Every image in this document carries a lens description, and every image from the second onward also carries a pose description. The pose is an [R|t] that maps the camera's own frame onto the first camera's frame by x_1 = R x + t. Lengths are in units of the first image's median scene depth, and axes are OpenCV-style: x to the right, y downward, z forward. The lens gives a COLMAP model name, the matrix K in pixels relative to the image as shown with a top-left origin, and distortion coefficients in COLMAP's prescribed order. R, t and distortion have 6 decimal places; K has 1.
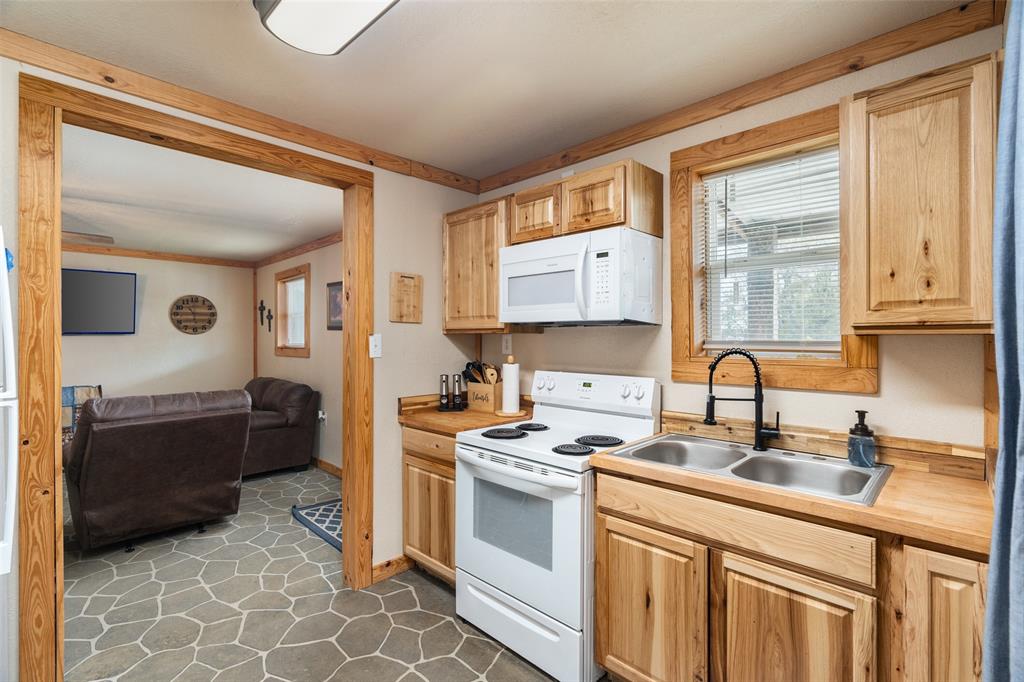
lens RADIAL K [[471.7, 0, 512.0], [0, 471.7, 341.0], [0, 0, 1]] dist [-0.002440, 0.000526]
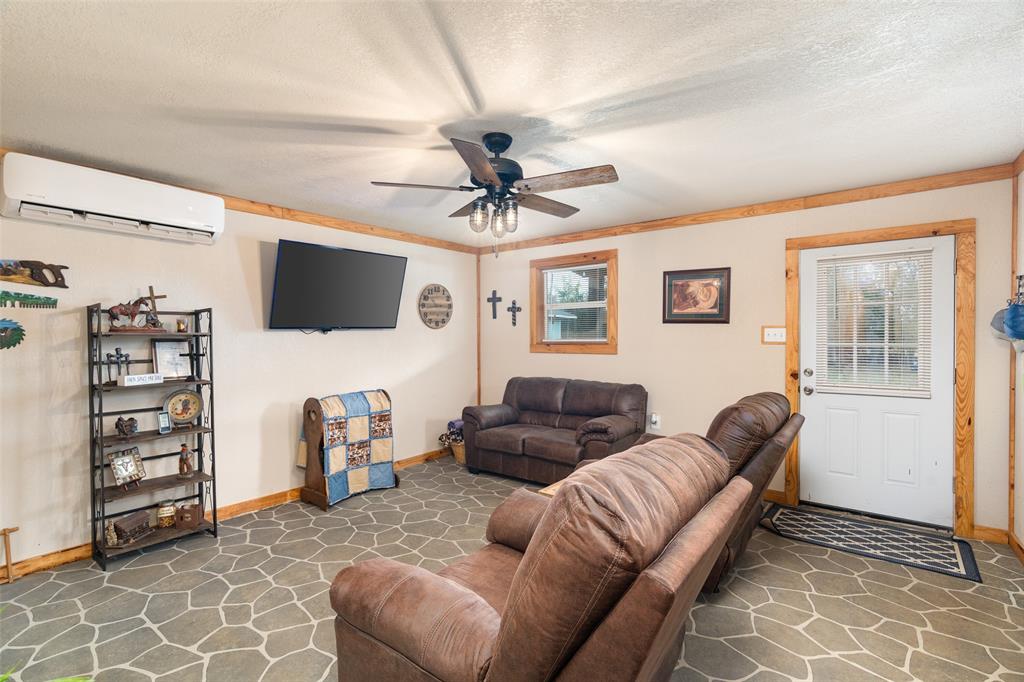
lens RADIAL K [[471.7, 0, 512.0], [0, 471.7, 341.0], [0, 0, 1]] dist [-0.002440, 0.000526]
pose [[0.993169, -0.007036, 0.116469, -1.433742], [0.005479, 0.999891, 0.013677, -0.006684], [-0.116552, -0.012945, 0.993100, 0.255742]]
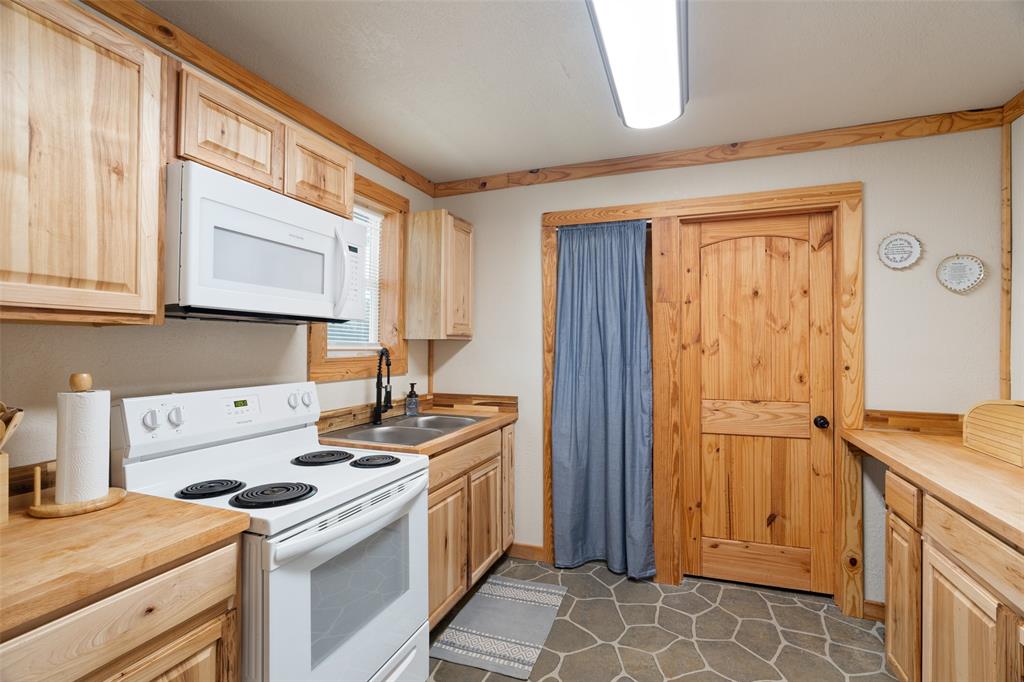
lens RADIAL K [[462.2, 0, 512.0], [0, 462.2, 341.0], [0, 0, 1]] dist [-0.002589, 0.001326]
pose [[-0.395857, 0.004476, 0.918301, -0.587037], [-0.002536, 0.999979, -0.005967, 0.001904], [-0.918309, -0.004691, -0.395837, 0.821899]]
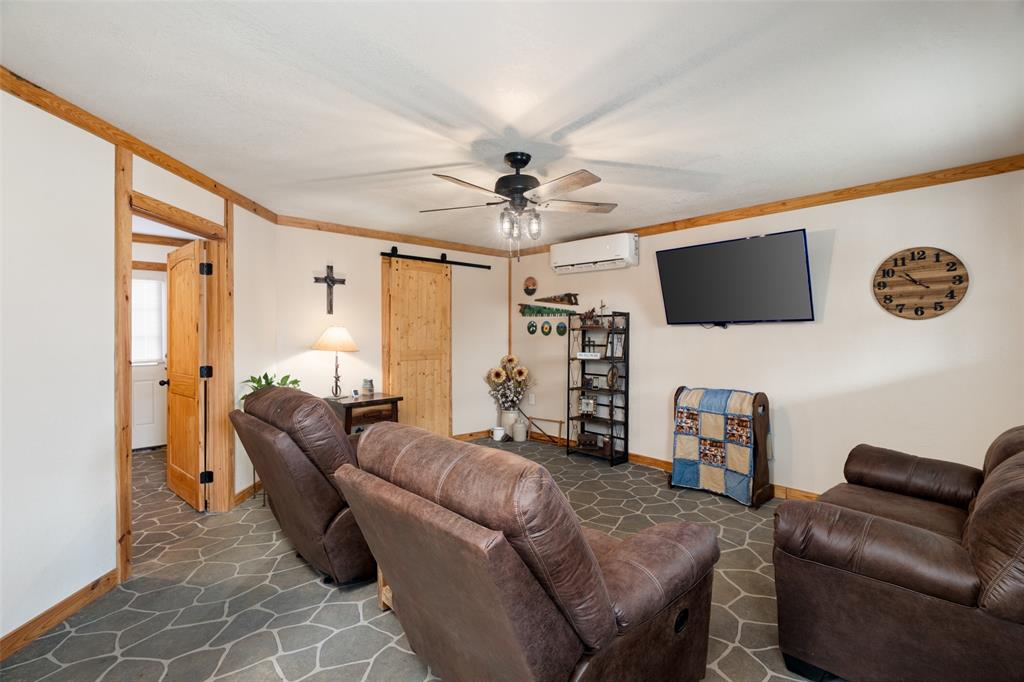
lens RADIAL K [[455.7, 0, 511.9], [0, 455.7, 335.0], [0, 0, 1]] dist [-0.000693, 0.000098]
pose [[-0.037332, 0.007406, -0.999275, -0.299125], [0.002461, 0.999970, 0.007319, -0.003220], [0.999300, -0.002186, -0.037349, 1.244388]]
